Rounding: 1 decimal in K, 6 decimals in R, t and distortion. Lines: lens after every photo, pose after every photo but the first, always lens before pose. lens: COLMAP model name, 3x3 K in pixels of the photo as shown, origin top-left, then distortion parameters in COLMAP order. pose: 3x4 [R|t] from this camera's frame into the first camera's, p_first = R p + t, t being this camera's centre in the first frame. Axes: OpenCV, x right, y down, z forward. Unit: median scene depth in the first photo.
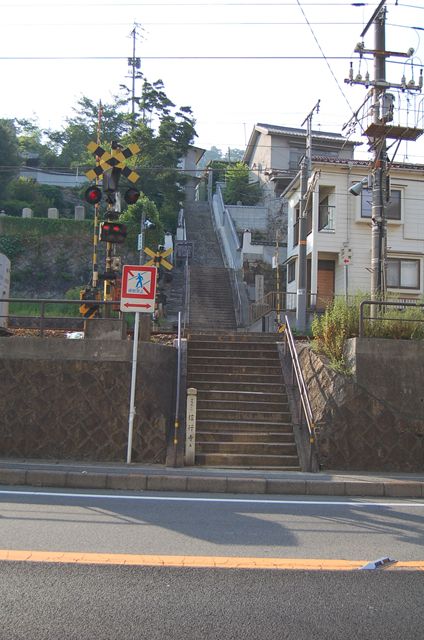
lens RADIAL K [[678.5, 0, 212.0], [0, 678.5, 320.0], [0, 0, 1]] dist [0.002444, 0.001054]
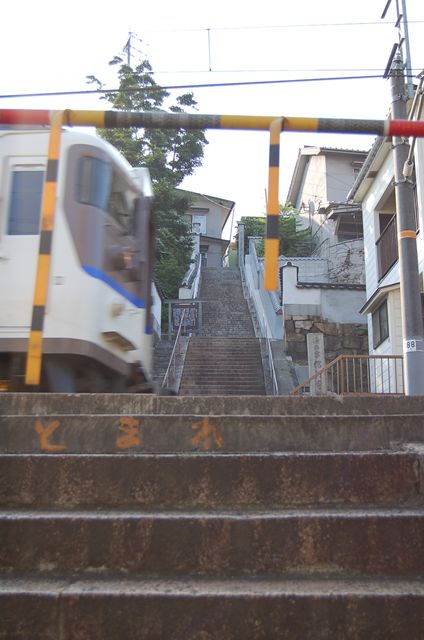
lens RADIAL K [[822.0, 0, 212.0], [0, 822.0, 320.0], [0, 0, 1]] dist [-0.026813, -0.007704]
pose [[0.997365, -0.041307, -0.059637, 0.022103], [0.031498, 0.987105, -0.156946, 0.011195], [0.065351, 0.154654, 0.985805, 0.282142]]
